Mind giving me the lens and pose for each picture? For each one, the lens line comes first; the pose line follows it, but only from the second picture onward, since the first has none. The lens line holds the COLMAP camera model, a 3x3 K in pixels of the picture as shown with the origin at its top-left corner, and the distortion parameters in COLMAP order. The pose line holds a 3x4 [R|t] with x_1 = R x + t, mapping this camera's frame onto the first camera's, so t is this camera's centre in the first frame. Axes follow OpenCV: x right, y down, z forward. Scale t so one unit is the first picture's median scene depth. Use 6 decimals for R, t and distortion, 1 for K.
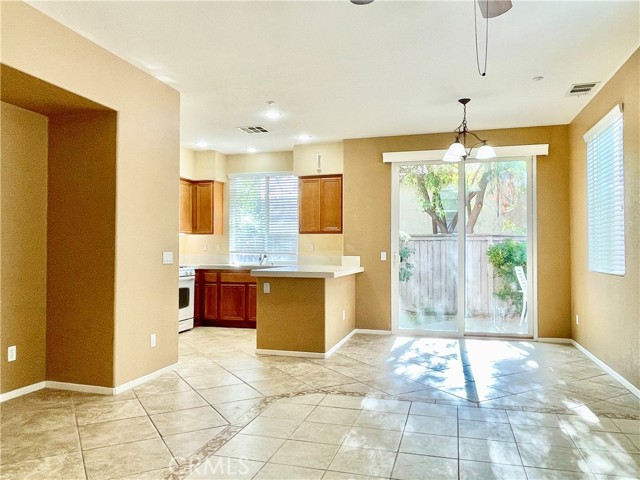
lens RADIAL K [[484.4, 0, 318.9], [0, 484.4, 243.0], [0, 0, 1]] dist [0.007407, -0.004659]
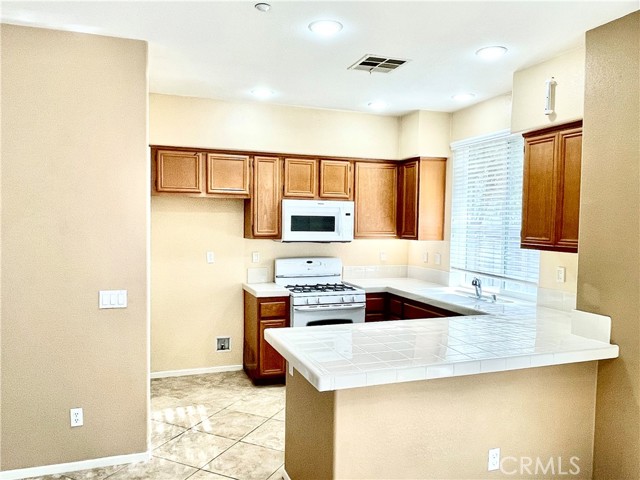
lens RADIAL K [[484.4, 0, 304.0], [0, 484.4, 246.0], [0, 0, 1]] dist [0.007407, -0.004659]
pose [[0.568395, 0.048153, -0.821346, 0.383293], [0.001470, 0.998225, 0.059540, -0.081483], [0.822755, -0.035050, 0.567315, 0.823756]]
